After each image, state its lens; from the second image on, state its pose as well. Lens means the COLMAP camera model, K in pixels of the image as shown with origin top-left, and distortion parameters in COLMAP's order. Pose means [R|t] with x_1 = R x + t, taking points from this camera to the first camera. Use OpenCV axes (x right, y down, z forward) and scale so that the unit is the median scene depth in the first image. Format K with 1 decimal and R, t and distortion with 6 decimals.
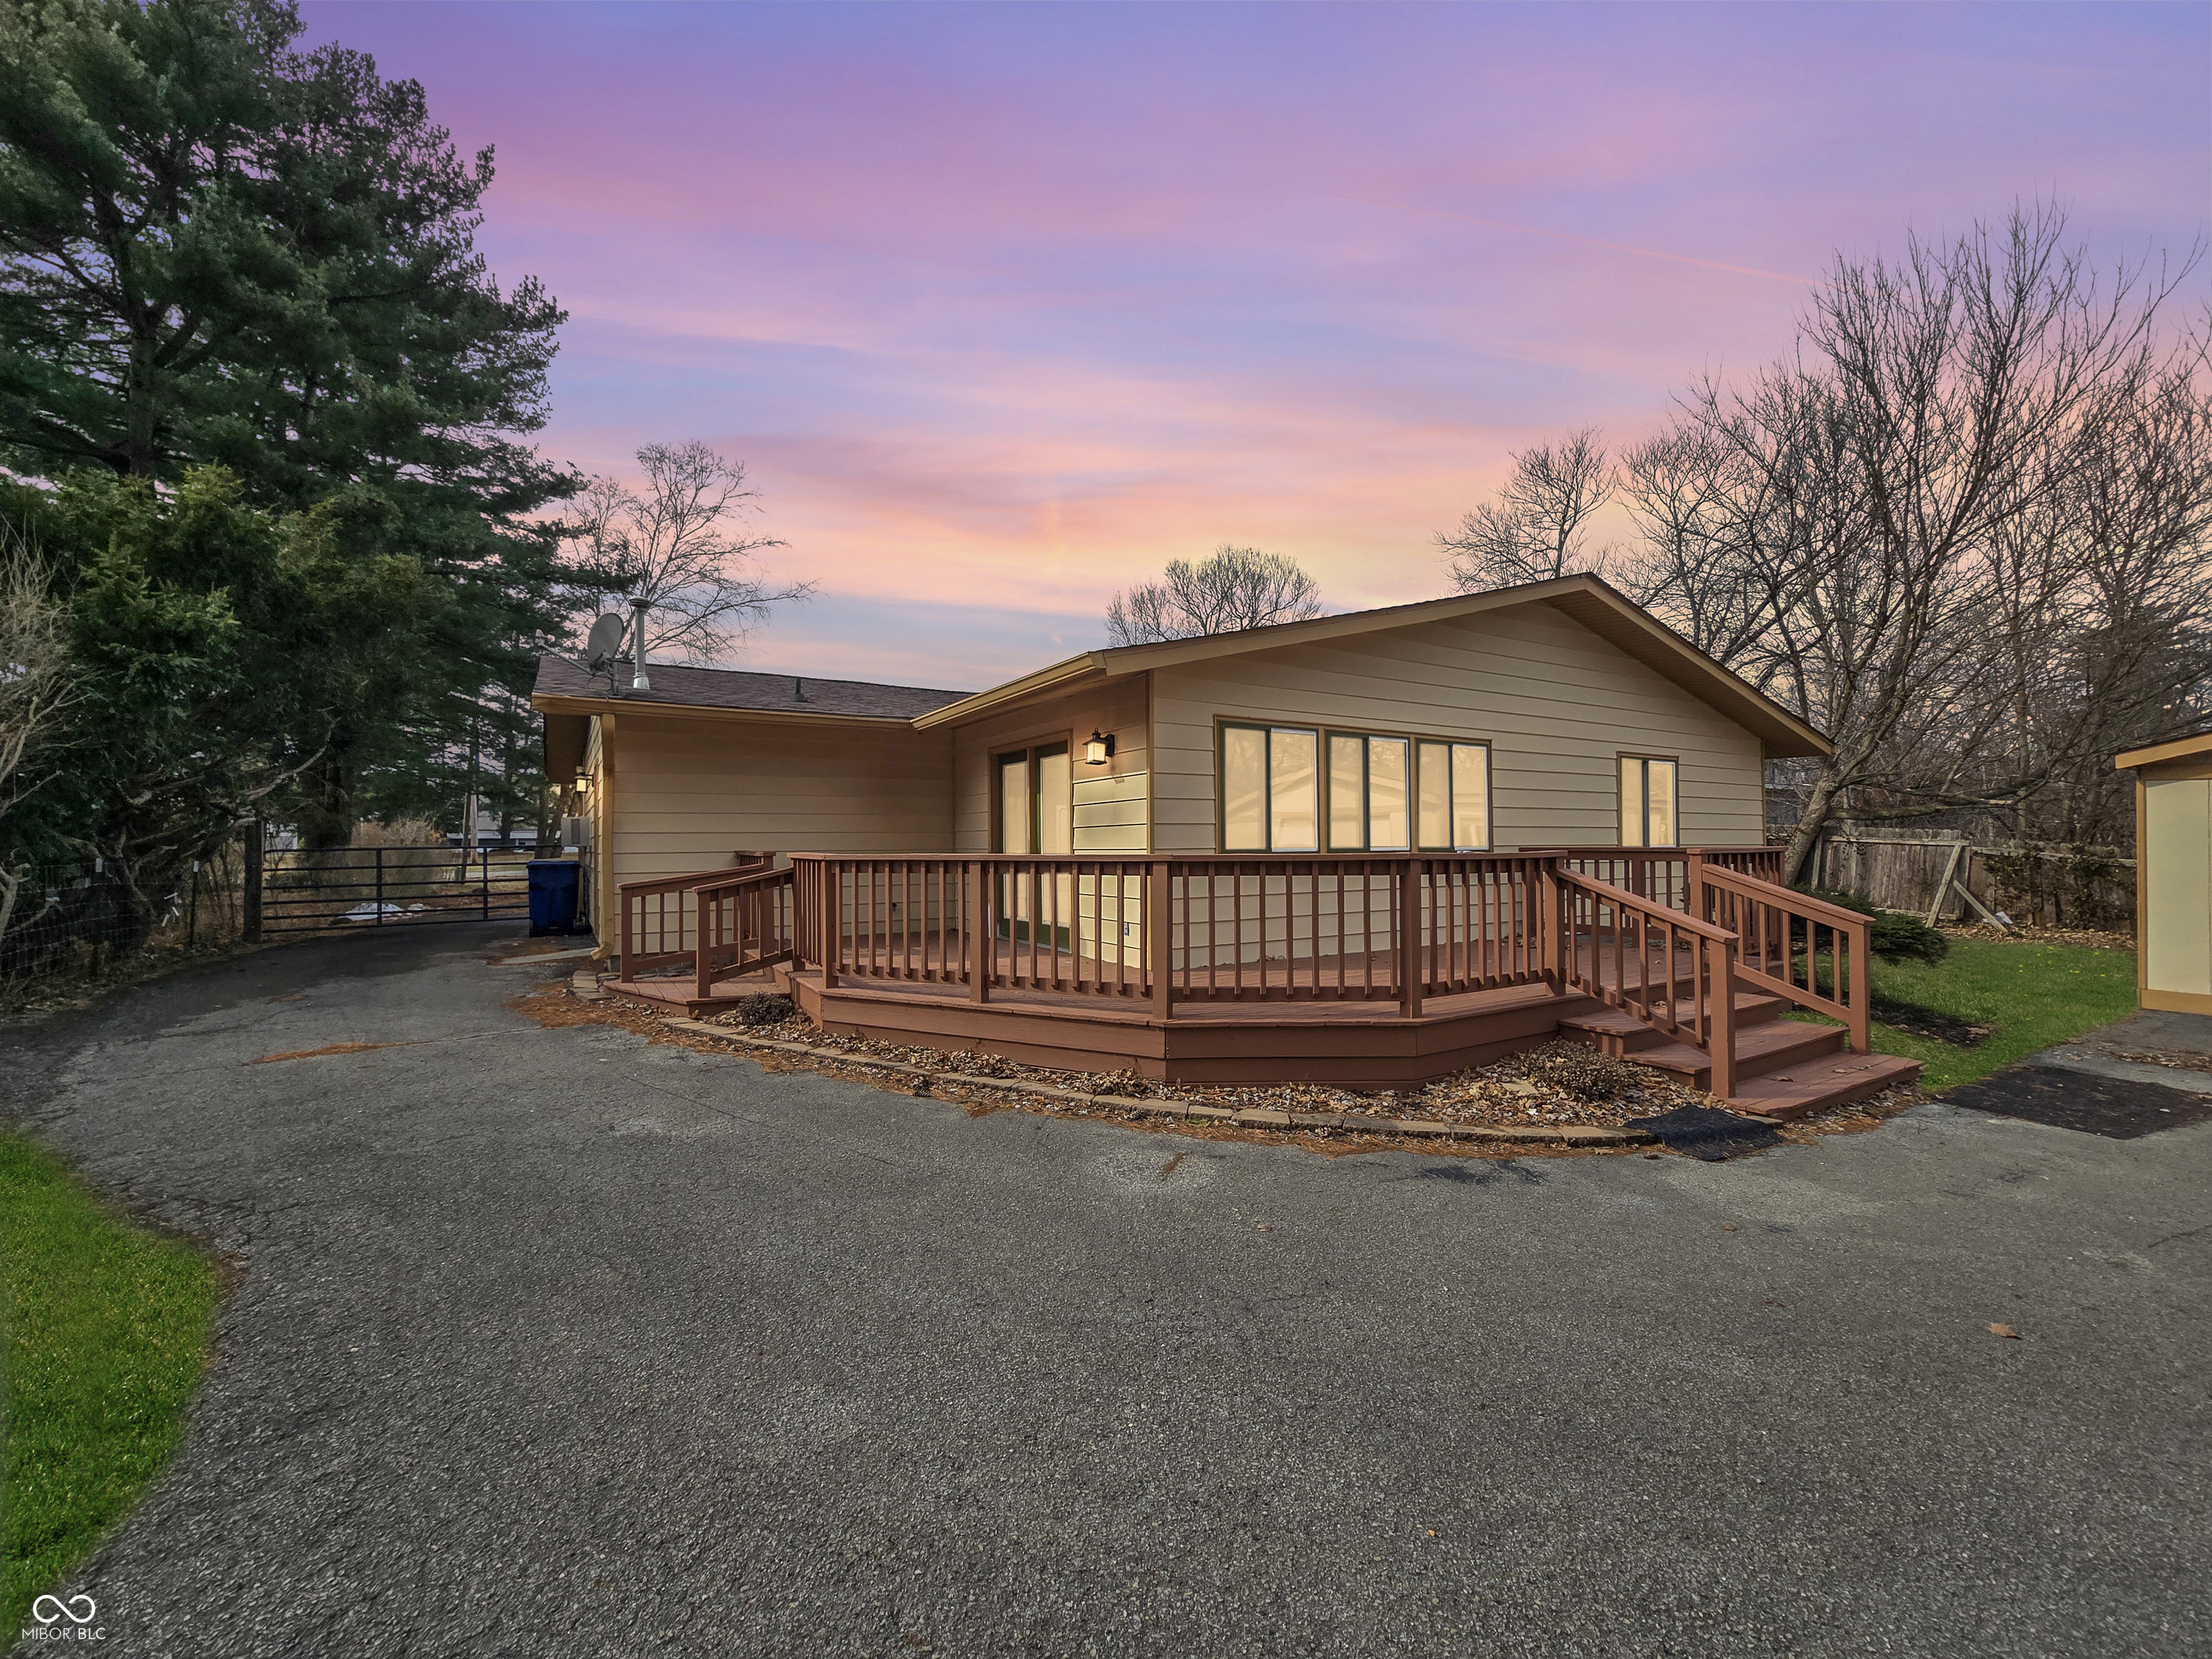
lens RADIAL K [[904.2, 0, 1103.7], [0, 904.2, 829.9], [0, 0, 1]] dist [-0.008811, 0.003041]
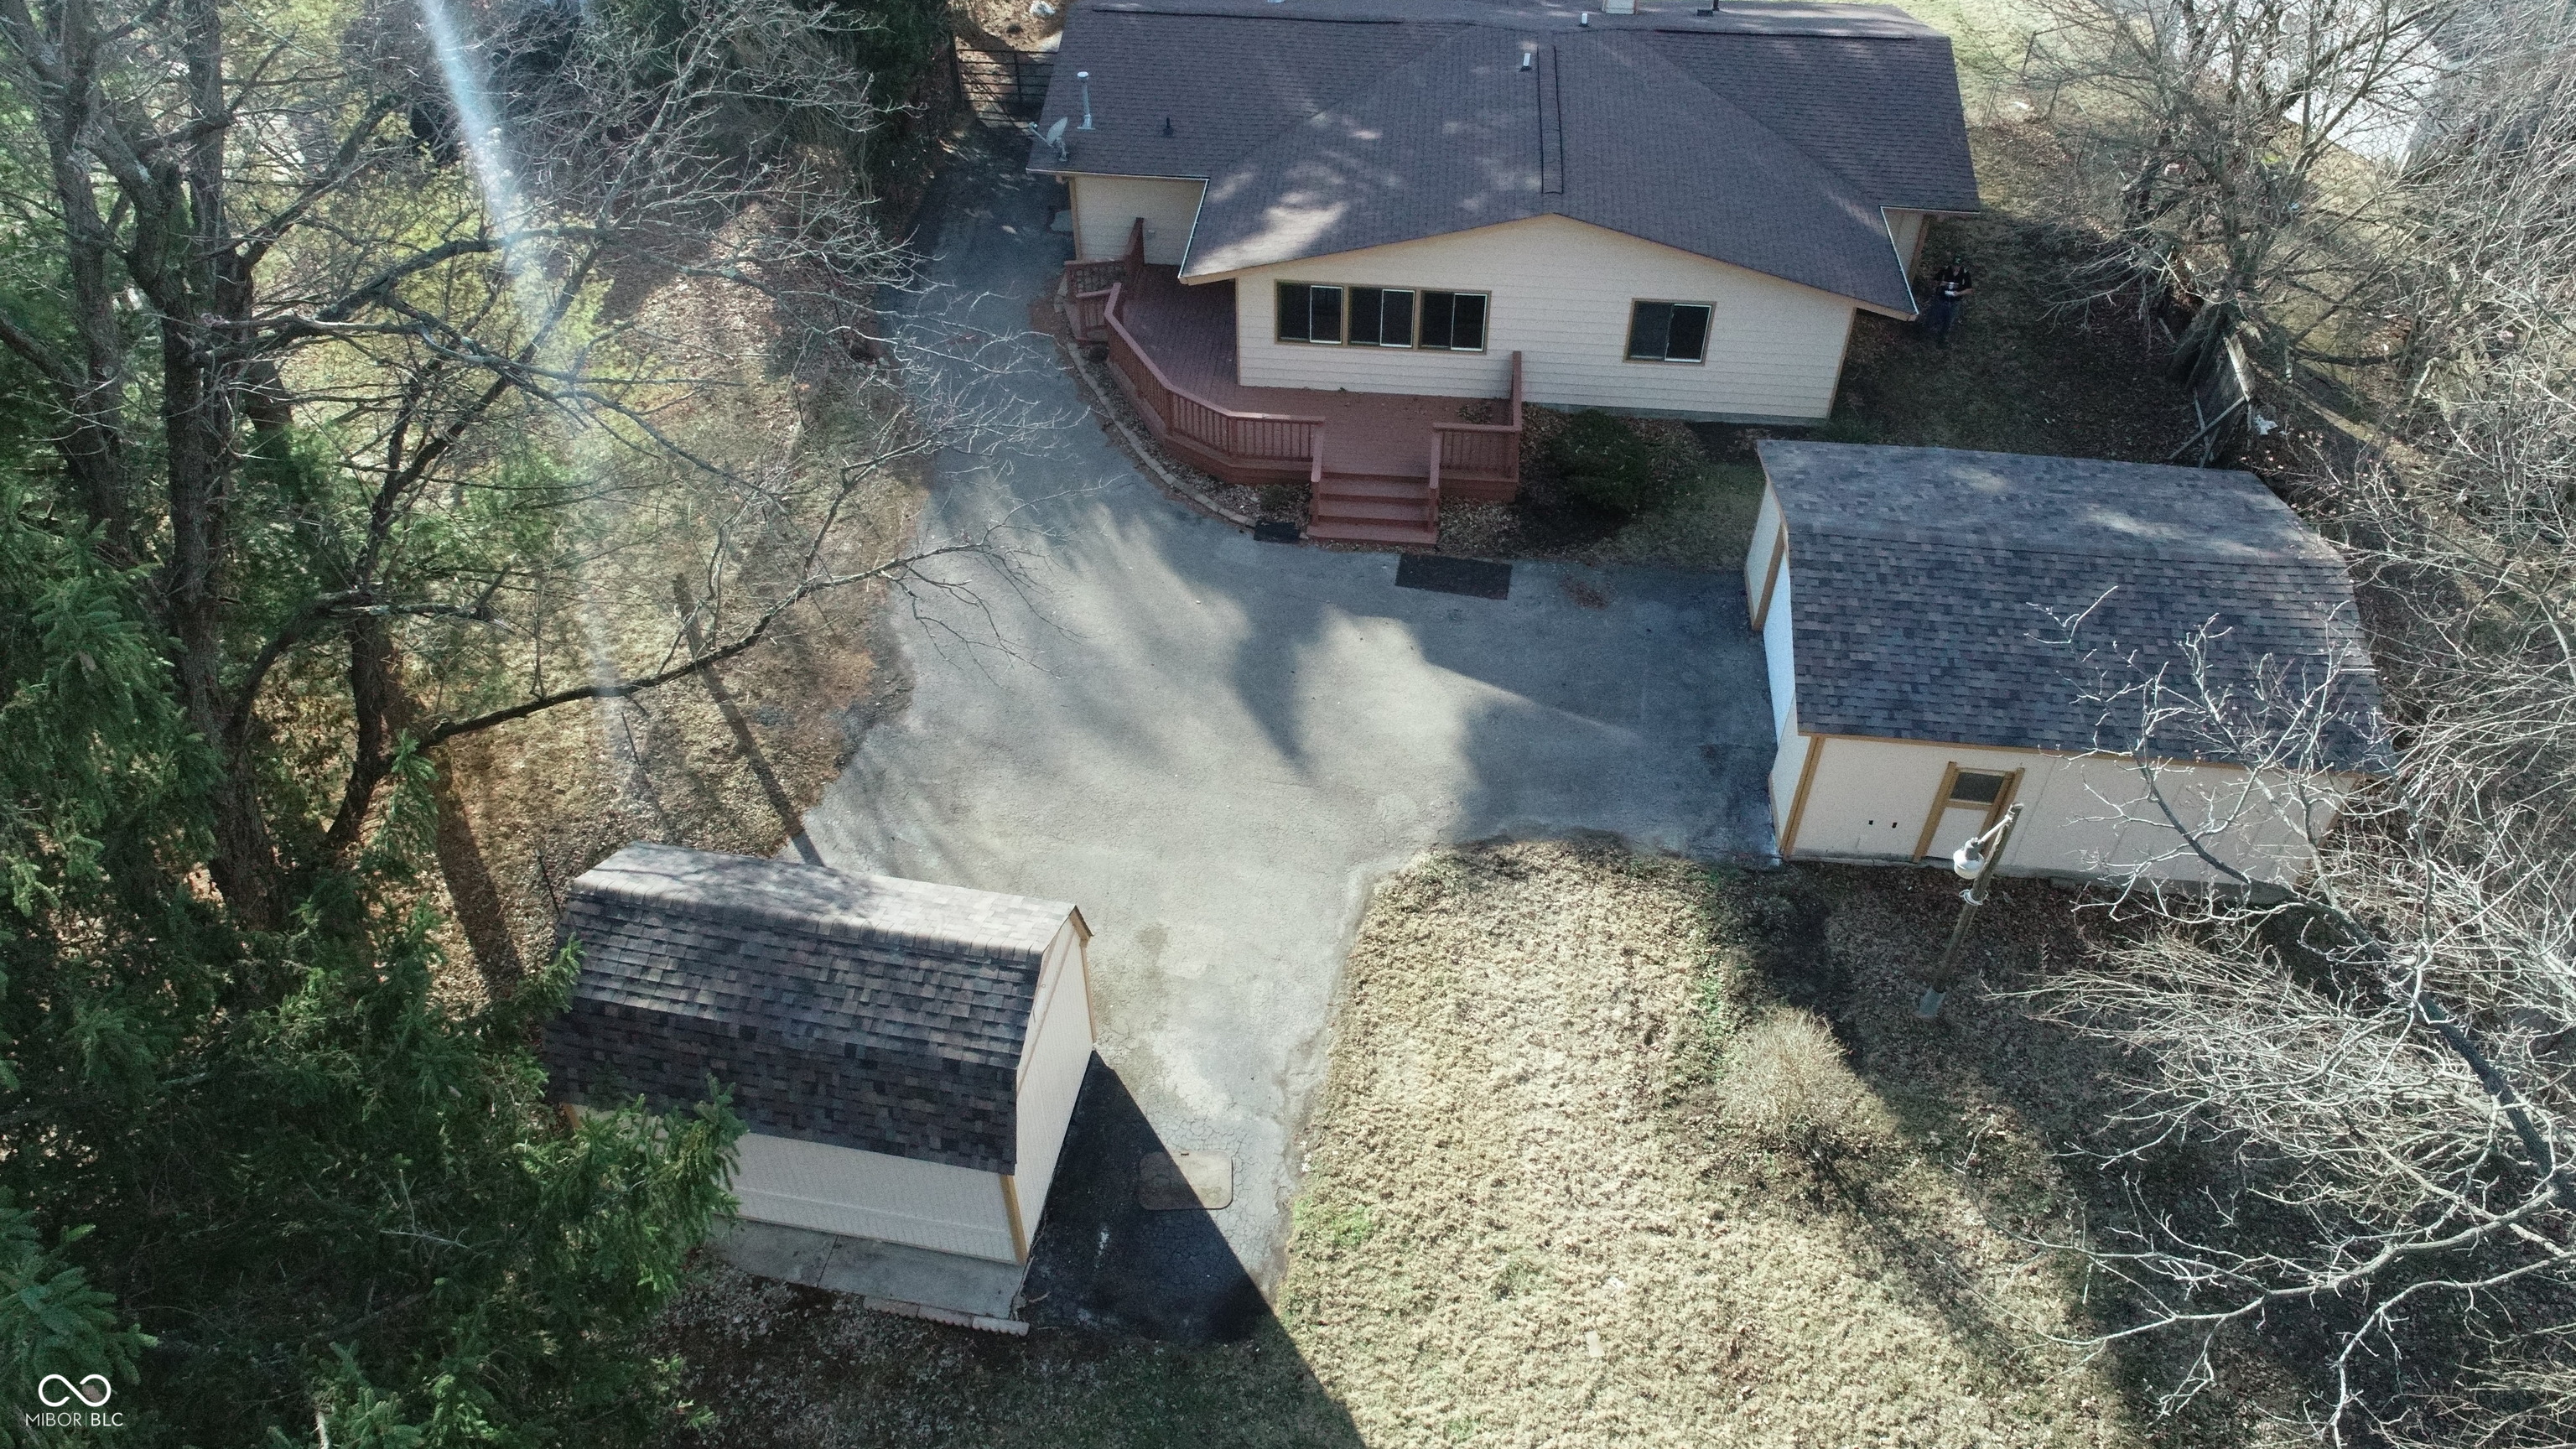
lens RADIAL K [[1760.9, 0, 1285.4], [0, 1760.9, 746.3], [0, 0, 1]] dist [-0.009744, 0.001343]
pose [[0.799717, 0.420007, -0.429007, 2.580779], [0.001483, 0.713178, 0.700981, -2.439991], [0.600375, -0.561223, 0.569718, -2.059892]]
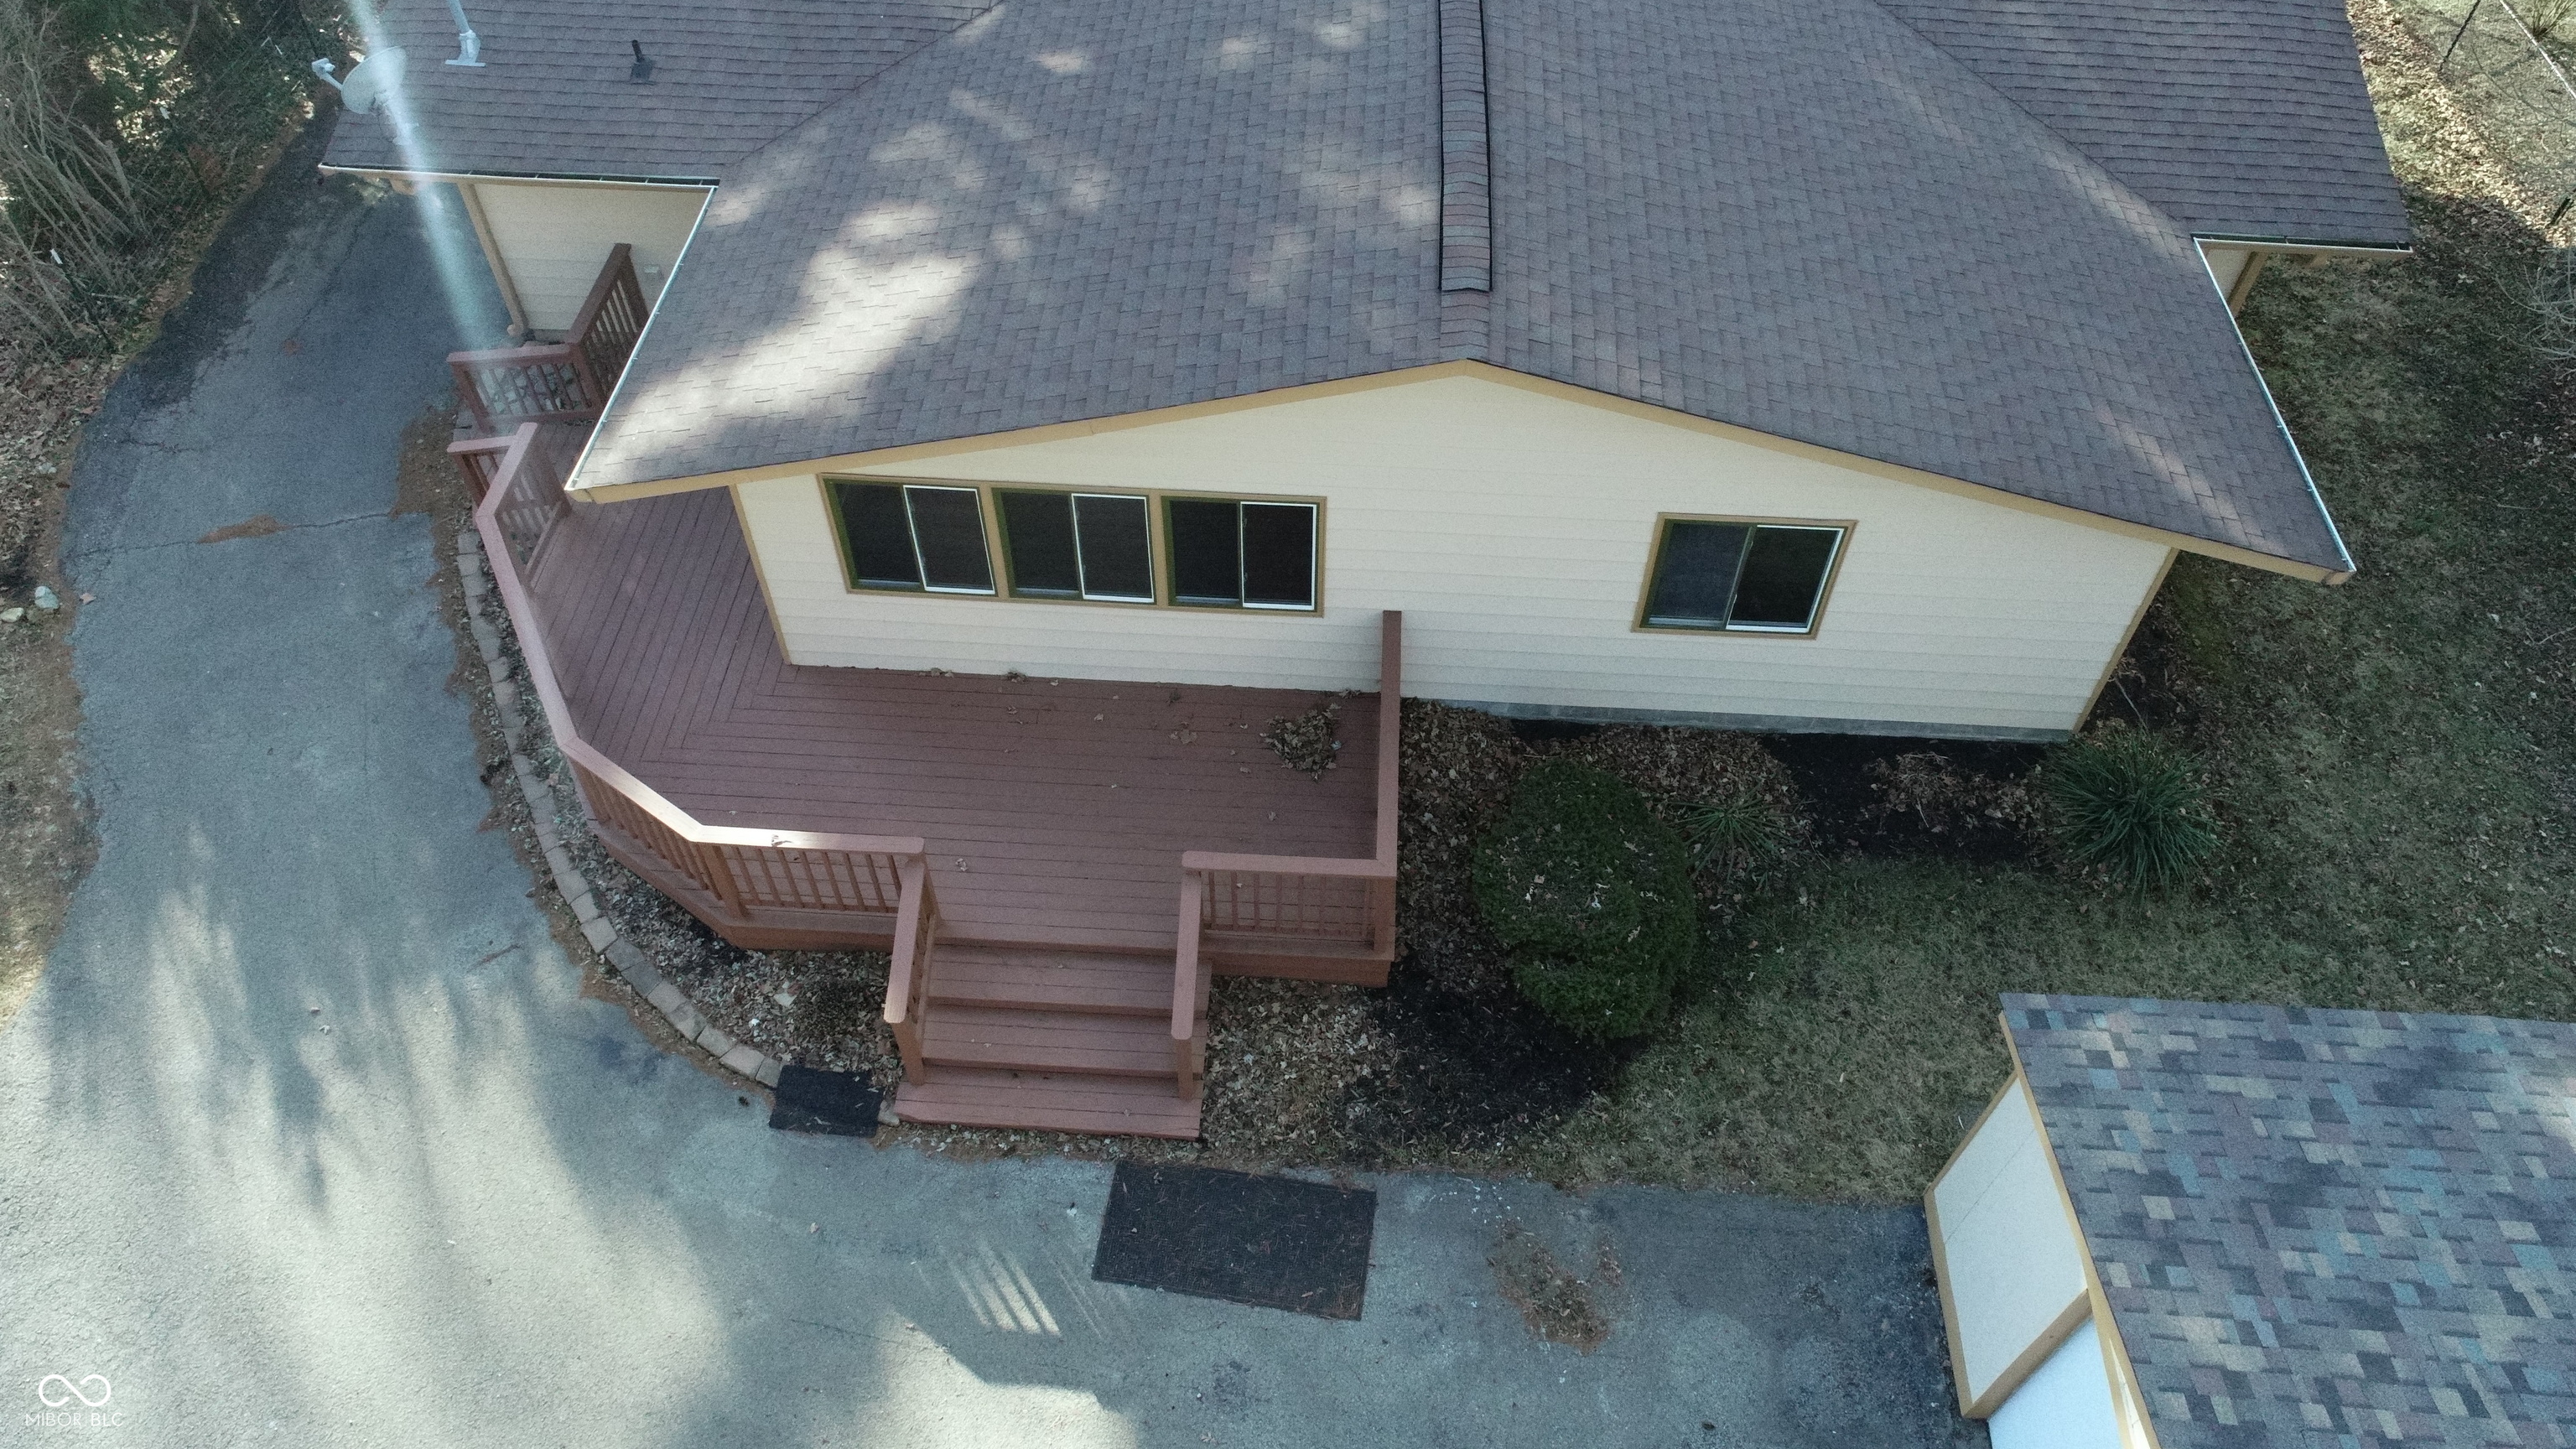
lens RADIAL K [[1760.9, 0, 1290.5], [0, 1760.9, 721.9], [0, 0, 1]] dist [-0.009744, 0.001343]
pose [[0.820706, 0.445911, -0.357218, 1.355097], [-0.003711, 0.629364, 0.777102, -1.454329], [0.571338, -0.636446, 0.518178, 0.281467]]
